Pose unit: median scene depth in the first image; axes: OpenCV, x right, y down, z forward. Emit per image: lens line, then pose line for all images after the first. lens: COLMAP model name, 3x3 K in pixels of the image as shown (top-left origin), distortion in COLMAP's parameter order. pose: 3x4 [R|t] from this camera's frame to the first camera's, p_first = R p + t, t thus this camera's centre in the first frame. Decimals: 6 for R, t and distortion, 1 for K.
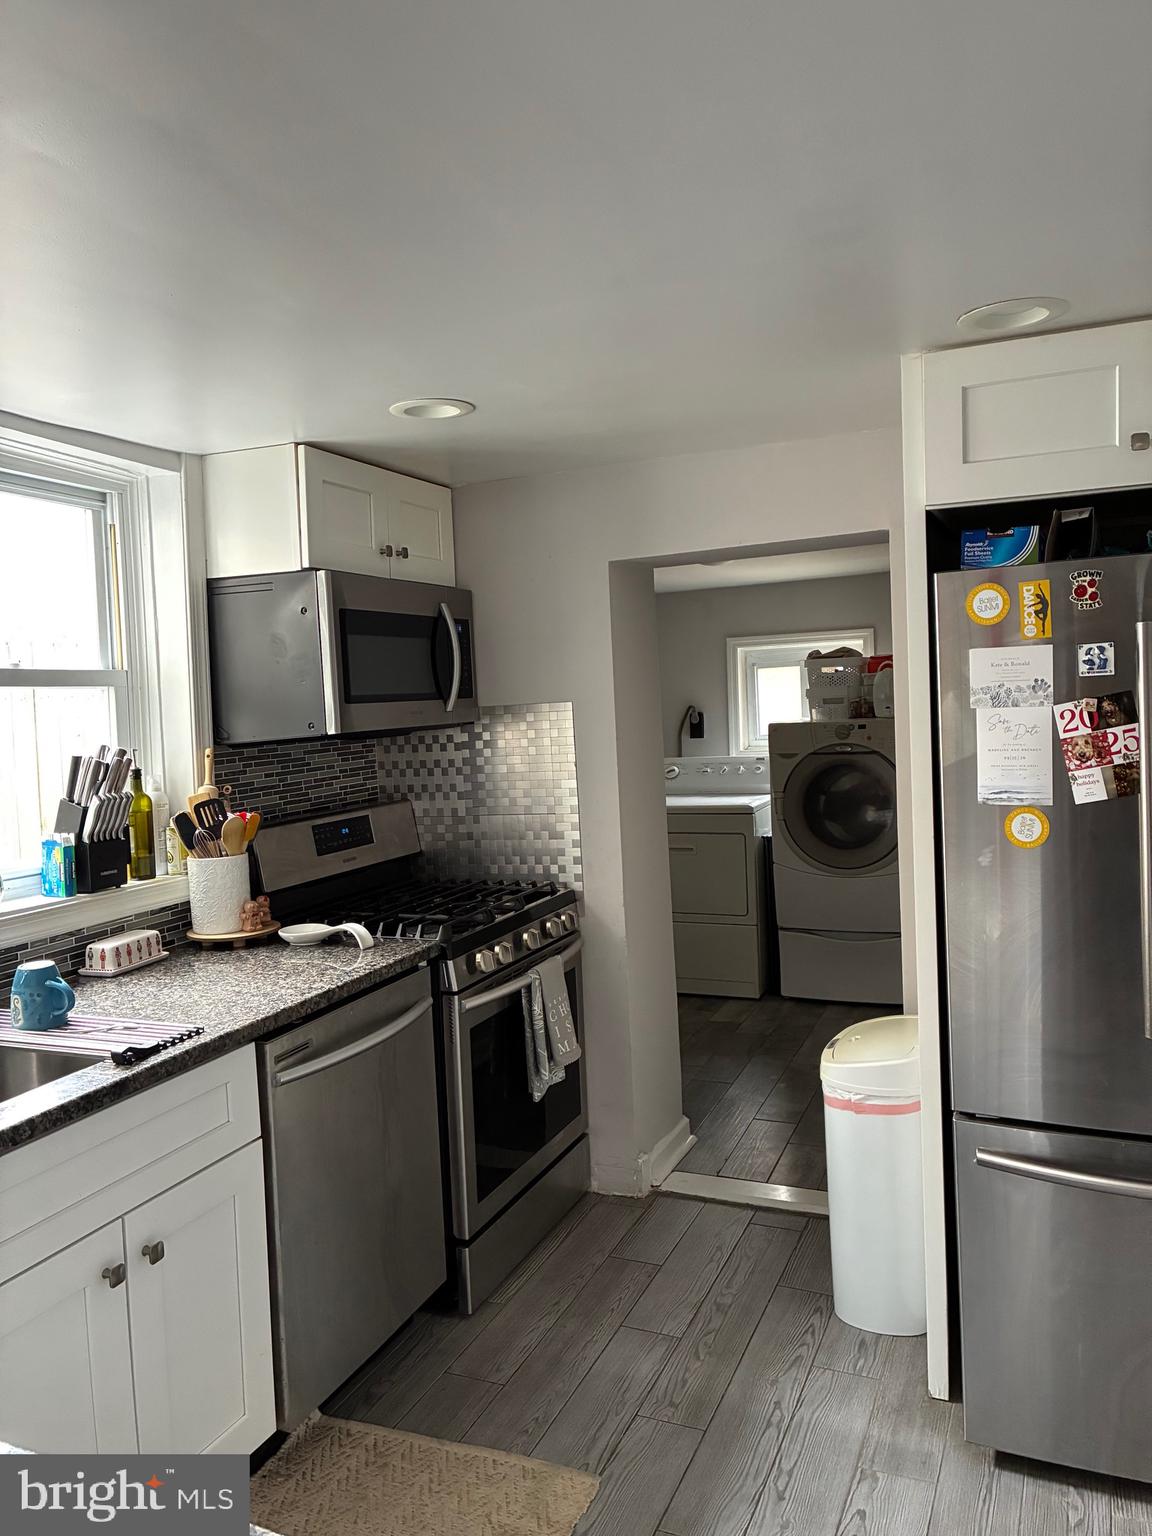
lens RADIAL K [[1179.8, 0, 578.7], [0, 1179.8, 767.5], [0, 0, 1]] dist [0.050464, -0.055119]
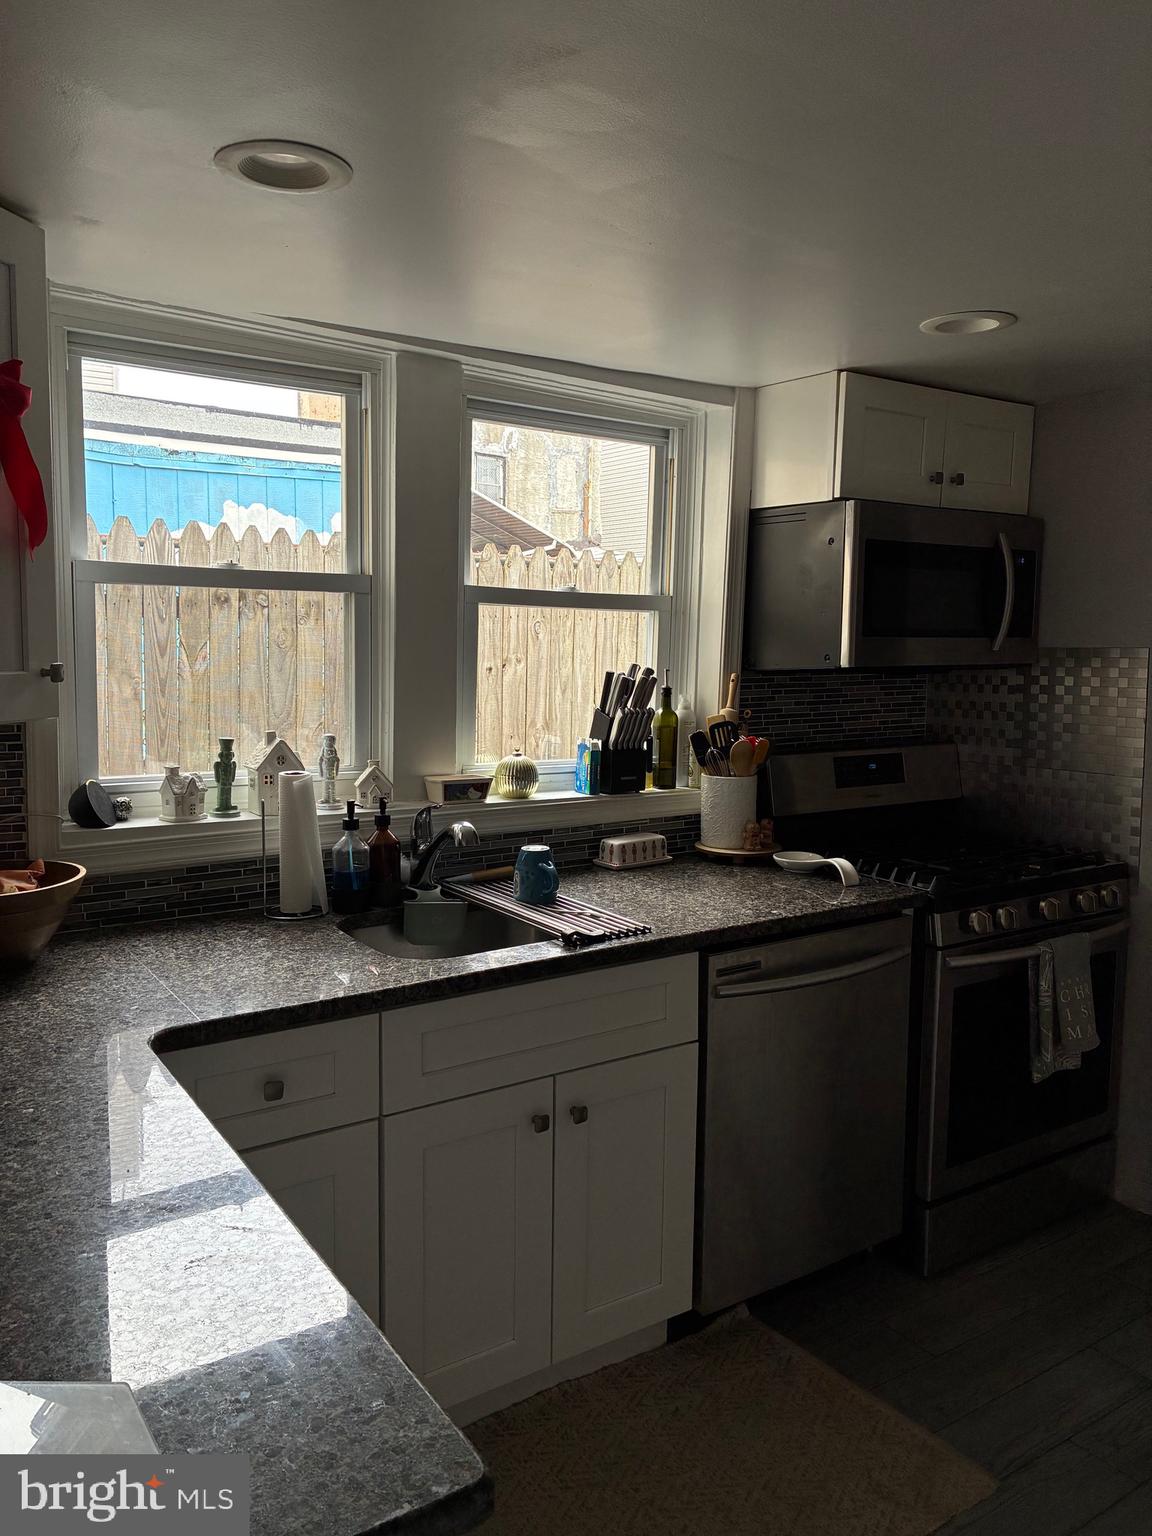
lens RADIAL K [[1179.8, 0, 564.3], [0, 1179.8, 761.8], [0, 0, 1]] dist [0.050464, -0.055119]
pose [[0.835706, 0.113549, -0.537310, 0.136373], [-0.082077, 0.993227, 0.082239, -0.011798], [0.543009, -0.024626, 0.839366, 0.037184]]
